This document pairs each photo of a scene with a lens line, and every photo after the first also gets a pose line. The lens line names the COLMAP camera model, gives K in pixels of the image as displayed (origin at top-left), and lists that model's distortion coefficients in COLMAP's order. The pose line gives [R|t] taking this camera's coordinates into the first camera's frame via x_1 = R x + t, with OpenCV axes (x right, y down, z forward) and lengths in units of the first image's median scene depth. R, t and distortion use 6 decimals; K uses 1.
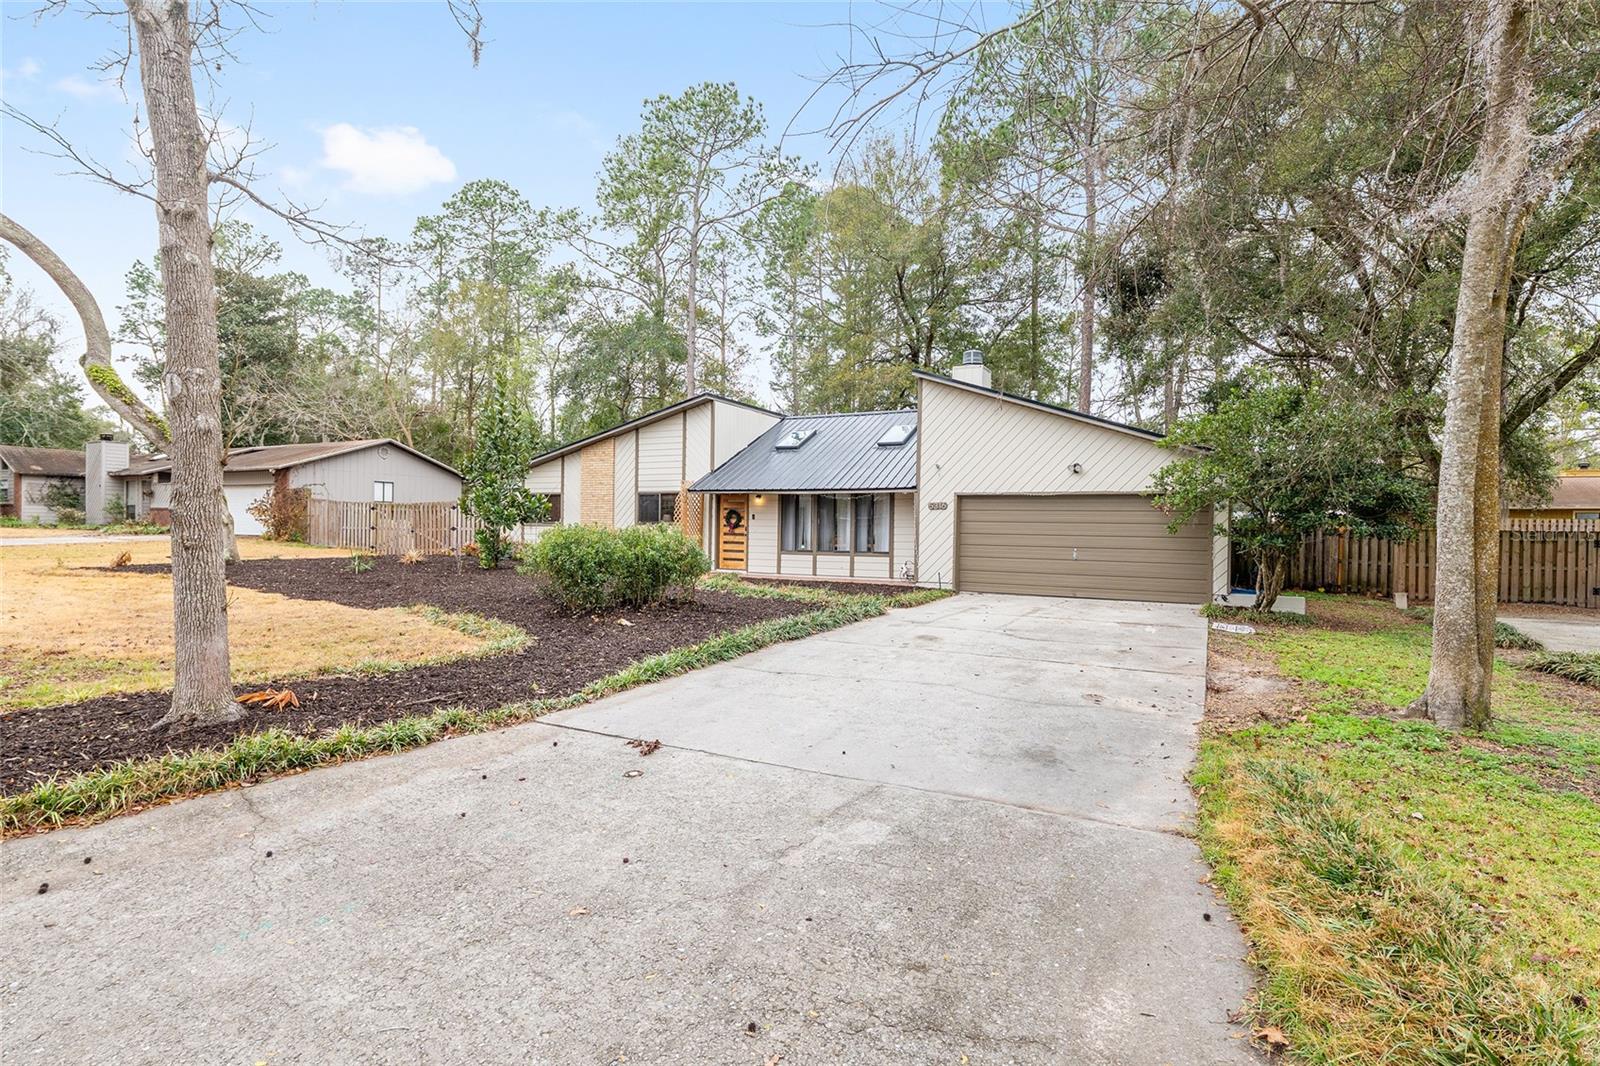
lens RADIAL K [[776.5, 0, 800.0], [0, 776.5, 533.0], [0, 0, 1]] dist [-0.001015, 0.000149]
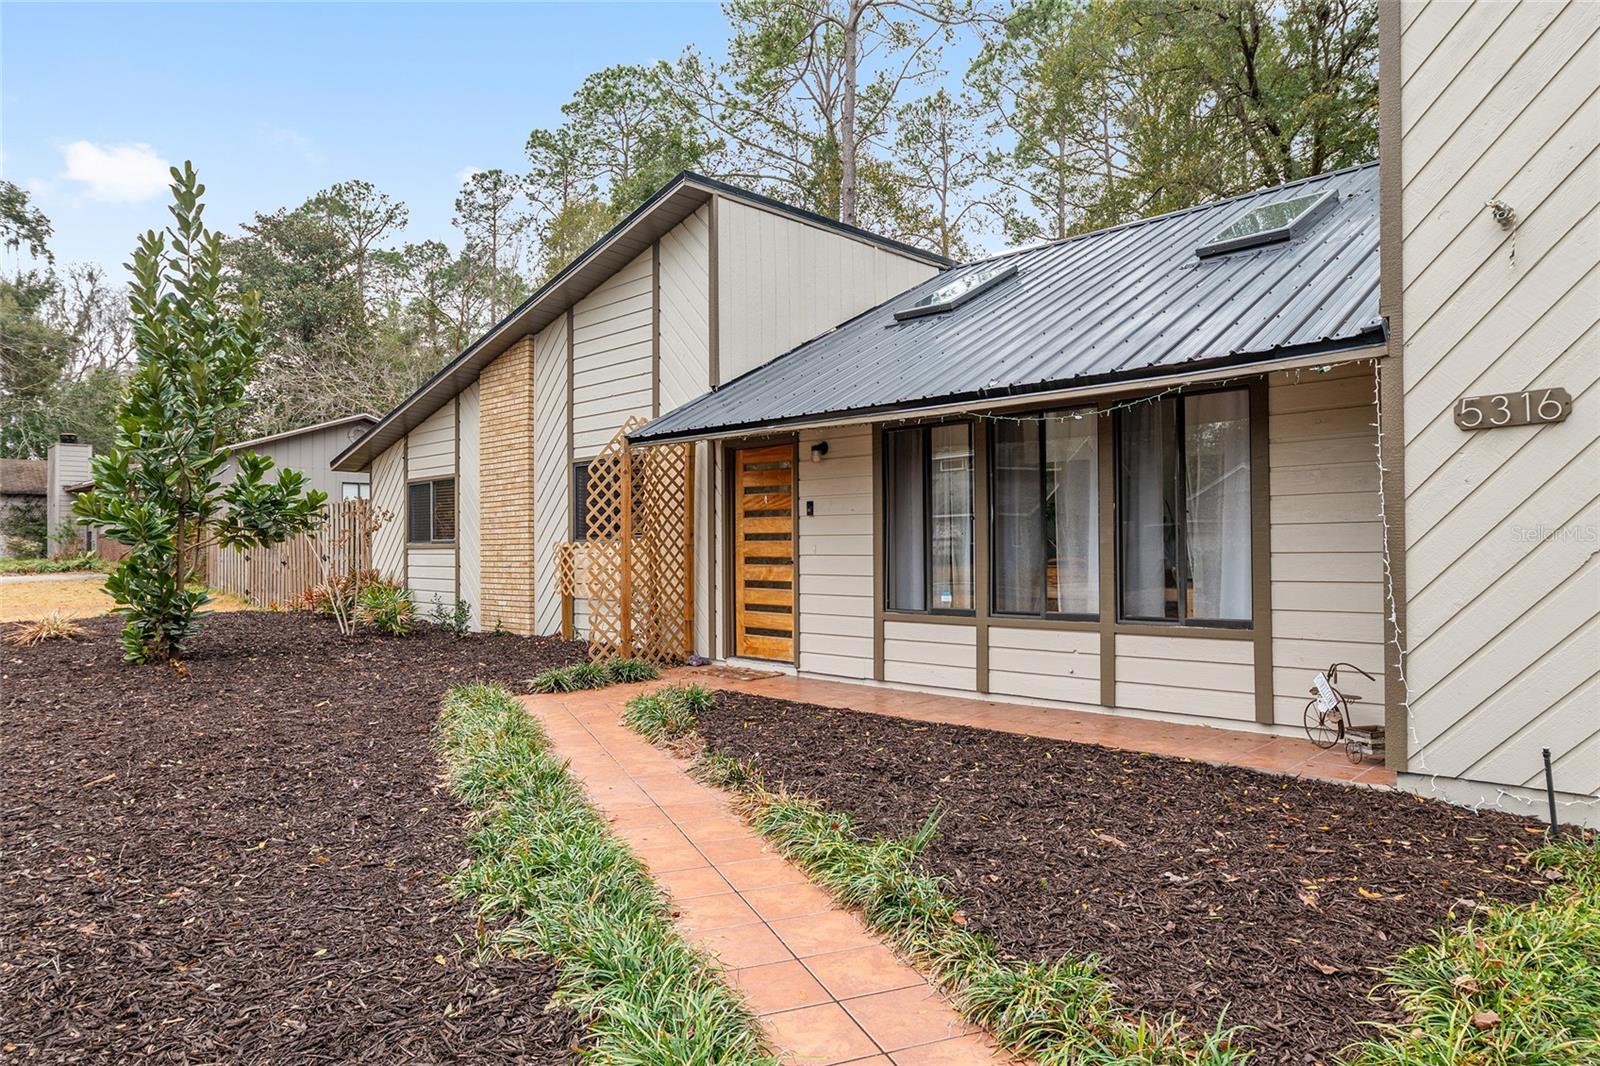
lens RADIAL K [[985.6, 0, 800.0], [0, 985.6, 533.0], [0, 0, 1]] dist [-0.000117, -0.000438]
pose [[0.953801, -0.025813, -0.299327, 0.062321], [0.019802, 0.999537, -0.023098, -0.000358], [0.299785, 0.016103, 0.953871, 0.571404]]
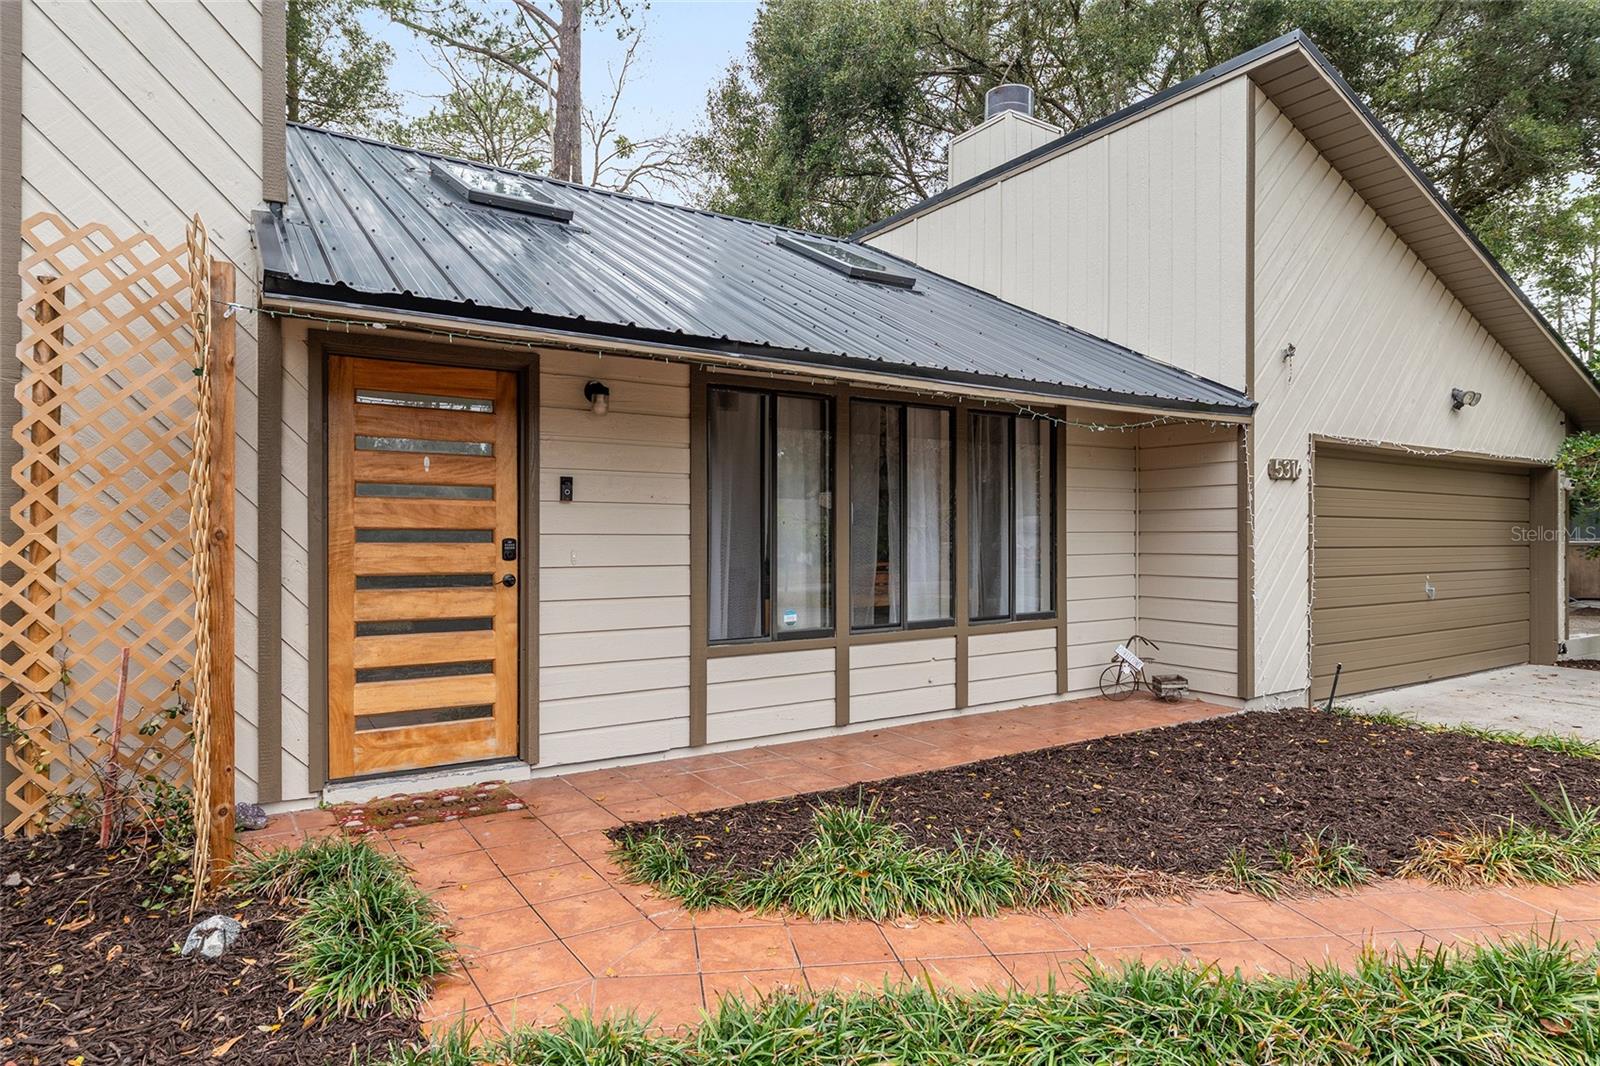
lens RADIAL K [[907.7, 0, 800.0], [0, 907.7, 533.0], [0, 0, 1]] dist [-0.001091, -0.000103]
pose [[0.497858, -0.013256, 0.867157, -0.227039], [0.011858, 0.999894, 0.008476, -0.010454], [-0.867177, 0.006063, 0.497962, 0.806394]]
